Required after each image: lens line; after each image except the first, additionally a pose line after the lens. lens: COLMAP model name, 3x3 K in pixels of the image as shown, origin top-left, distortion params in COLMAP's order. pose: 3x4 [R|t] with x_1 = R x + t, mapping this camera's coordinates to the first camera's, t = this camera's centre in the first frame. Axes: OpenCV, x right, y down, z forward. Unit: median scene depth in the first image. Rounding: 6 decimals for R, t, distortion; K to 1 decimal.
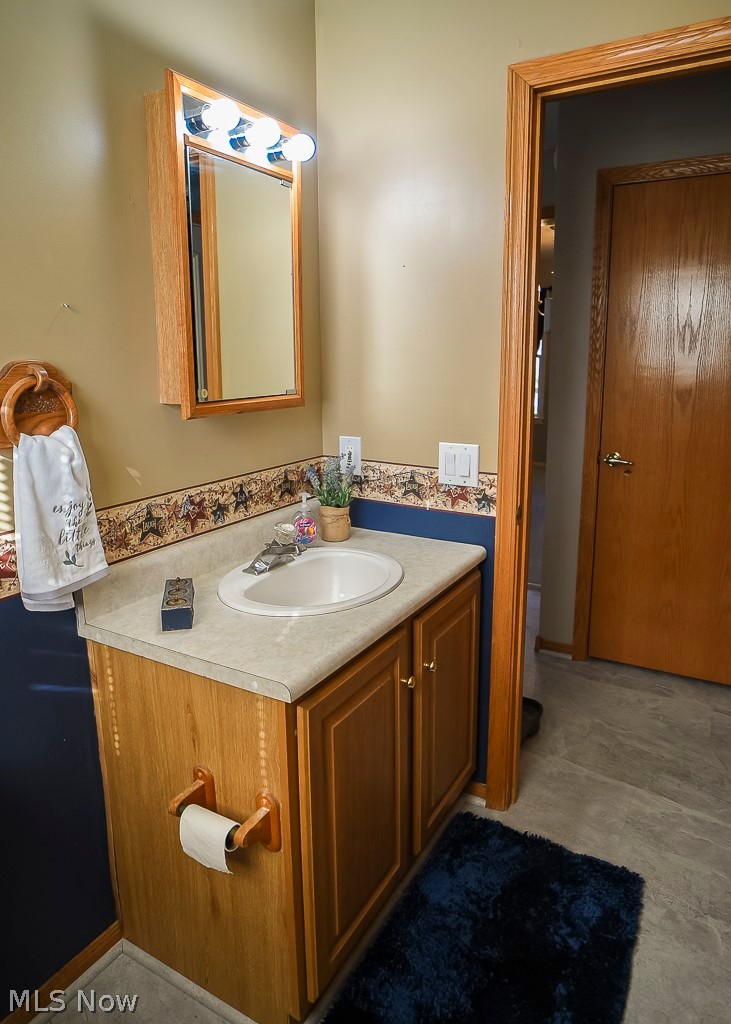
lens RADIAL K [[652.5, 0, 362.0], [0, 652.5, 503.3], [0, 0, 1]] dist [-0.037078, 0.013532]
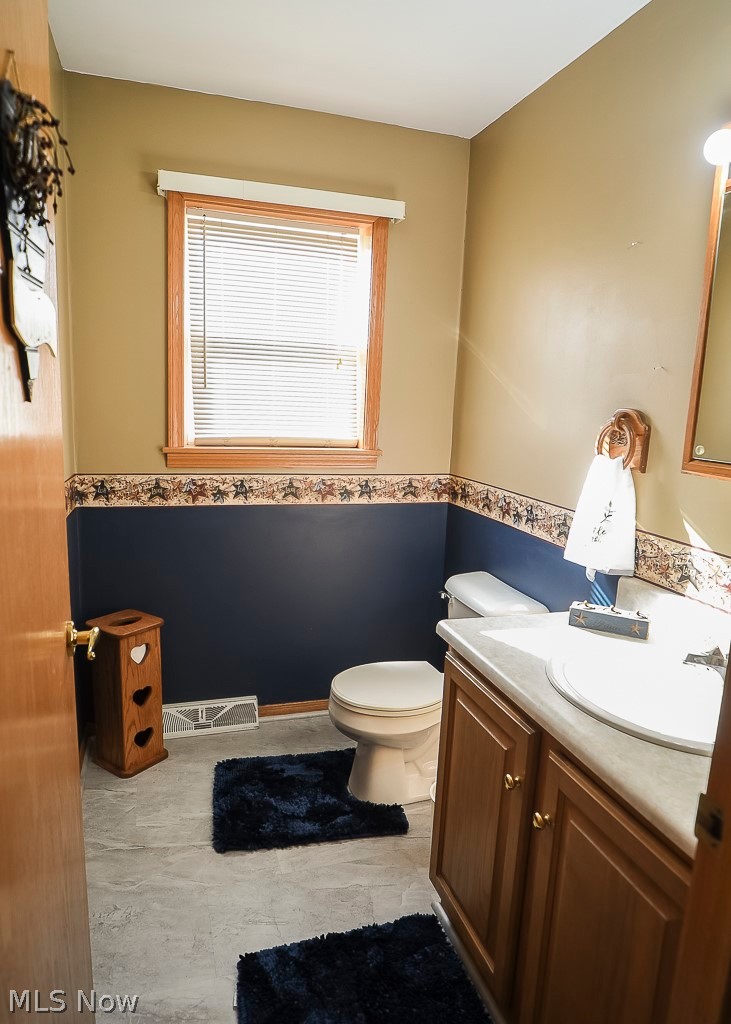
lens RADIAL K [[652.5, 0, 362.4], [0, 652.5, 515.3], [0, 0, 1]] dist [-0.037078, 0.013532]
pose [[-0.647813, 0.131709, -0.750327, 1.002507], [-0.198717, 0.921625, 0.333345, -0.376434], [0.735425, 0.365048, -0.570868, 1.526176]]
